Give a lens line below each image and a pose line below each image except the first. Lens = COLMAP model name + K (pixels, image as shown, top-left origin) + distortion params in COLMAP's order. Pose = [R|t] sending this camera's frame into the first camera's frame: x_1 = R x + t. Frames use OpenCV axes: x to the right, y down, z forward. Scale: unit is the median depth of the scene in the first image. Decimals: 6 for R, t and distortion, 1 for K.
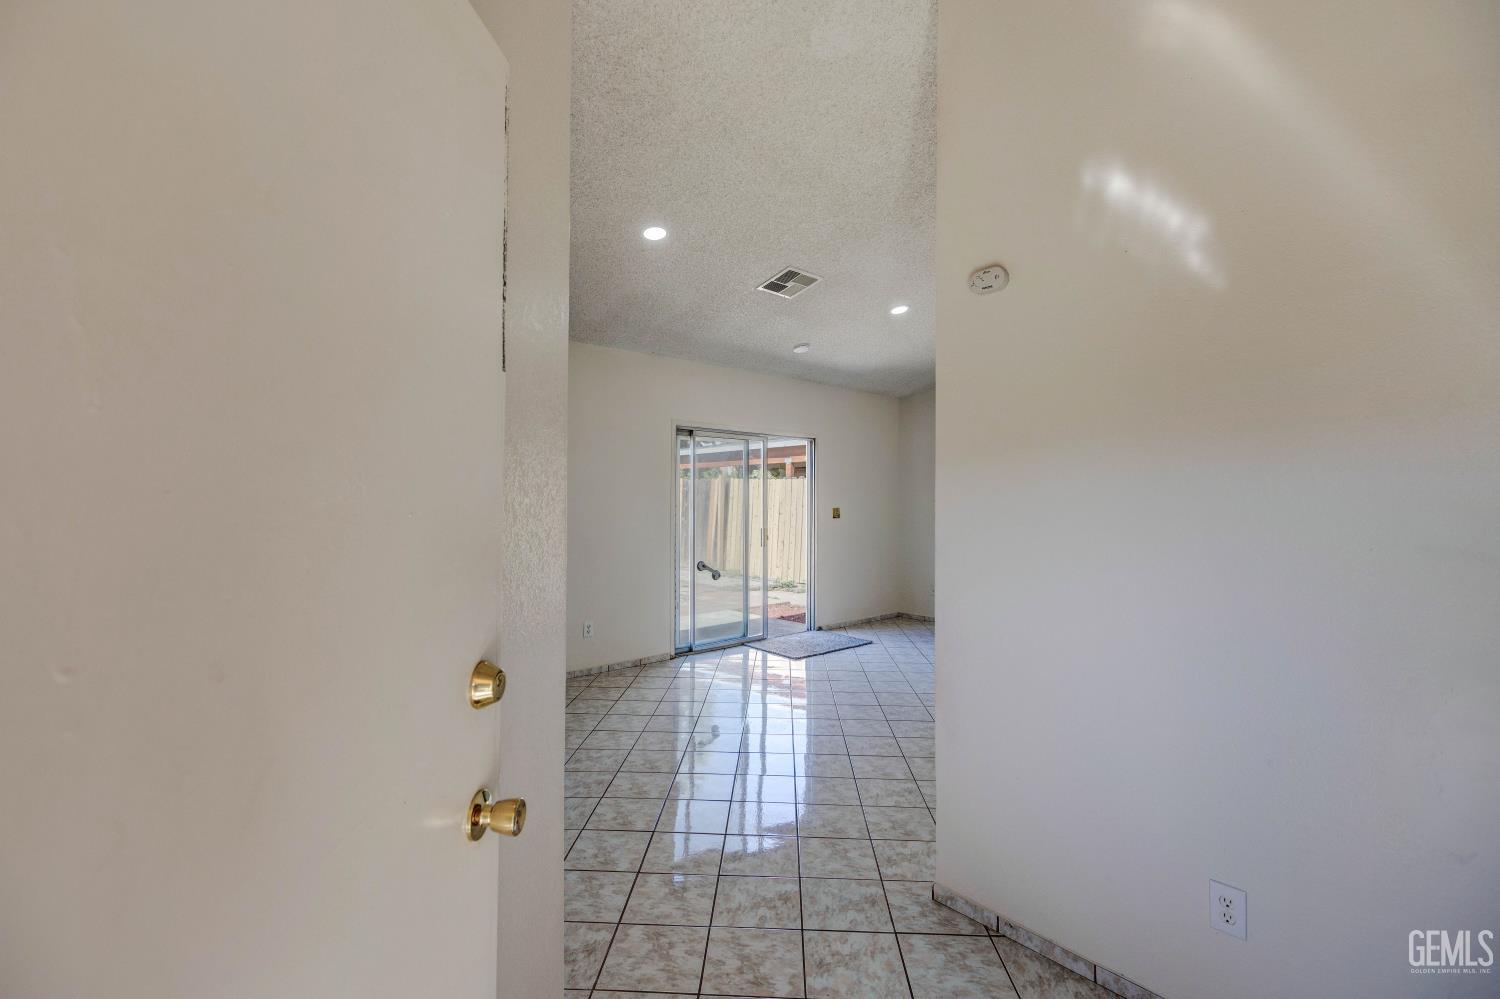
lens RADIAL K [[665.1, 0, 751.5], [0, 665.1, 495.0], [0, 0, 1]] dist [-0.001357, 0.000667]
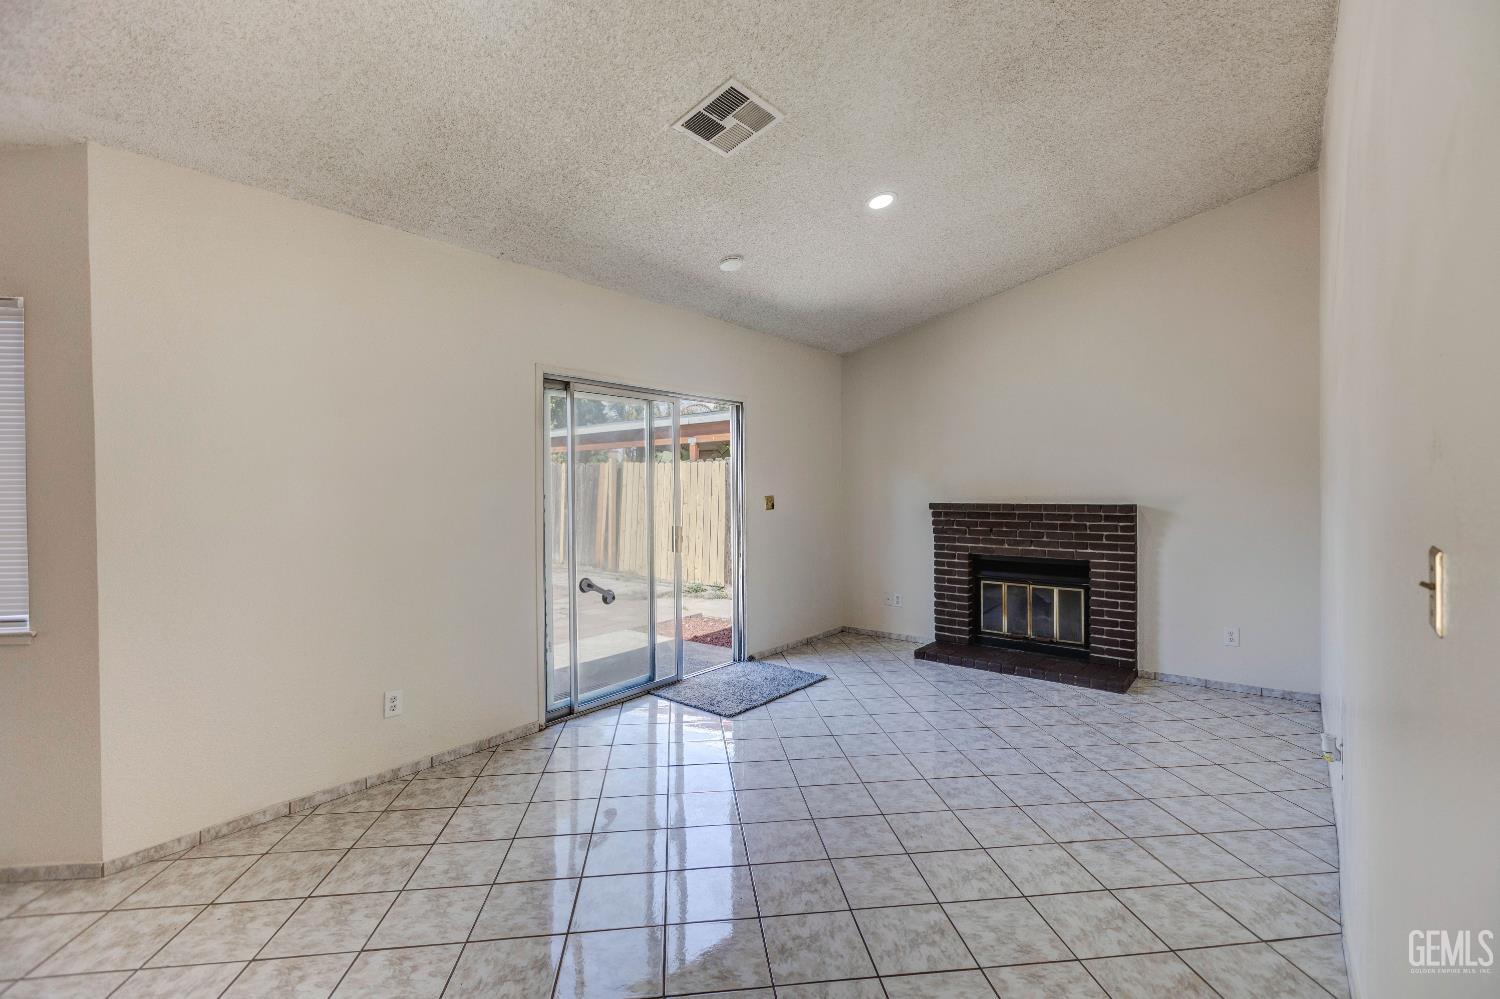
lens RADIAL K [[666.3, 0, 752.1], [0, 666.3, 493.5], [0, 0, 1]] dist [0.004664, -0.000674]
pose [[0.986527, -0.012813, 0.163095, -0.037077], [0.010224, 0.999808, 0.016703, 0.009477], [-0.163278, -0.014810, 0.986469, 0.627809]]
